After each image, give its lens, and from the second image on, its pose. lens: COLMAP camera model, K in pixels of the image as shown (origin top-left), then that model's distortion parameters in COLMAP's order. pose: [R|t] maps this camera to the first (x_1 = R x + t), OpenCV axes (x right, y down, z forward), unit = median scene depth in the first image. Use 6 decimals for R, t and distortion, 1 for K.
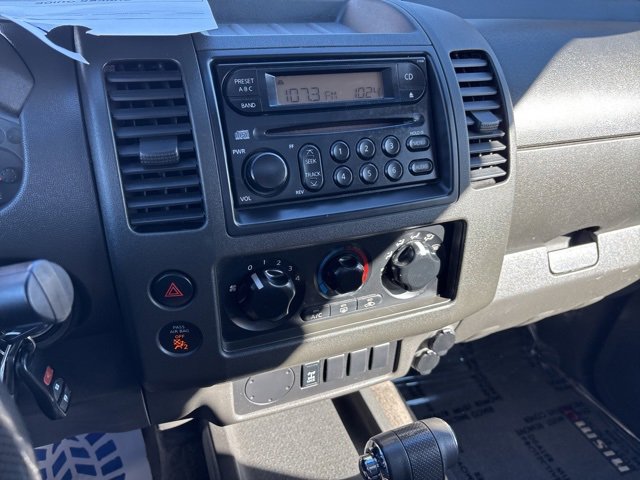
lens RADIAL K [[480.7, 0, 316.5], [0, 480.7, 242.5], [0, 0, 1]] dist [0.052307, -0.053098]
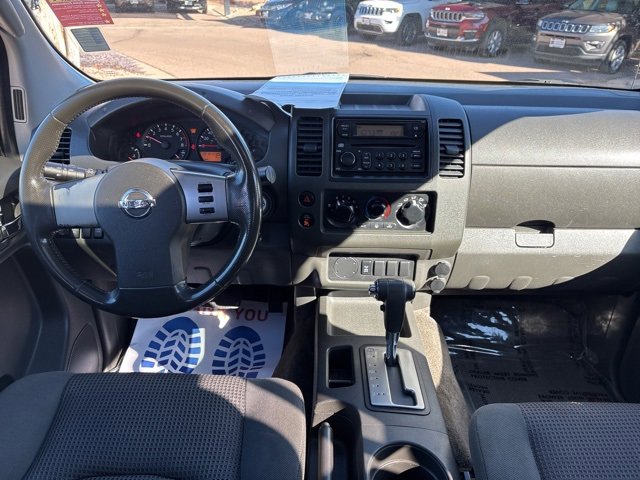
lens RADIAL K [[480.7, 0, 316.5], [0, 480.7, 242.5], [0, 0, 1]] dist [0.052307, -0.053098]
pose [[0.930396, 0.133617, -0.341336, 0.624730], [-0.170750, 0.981978, -0.081023, 0.484207], [0.324358, 0.133666, 0.936443, -1.302260]]
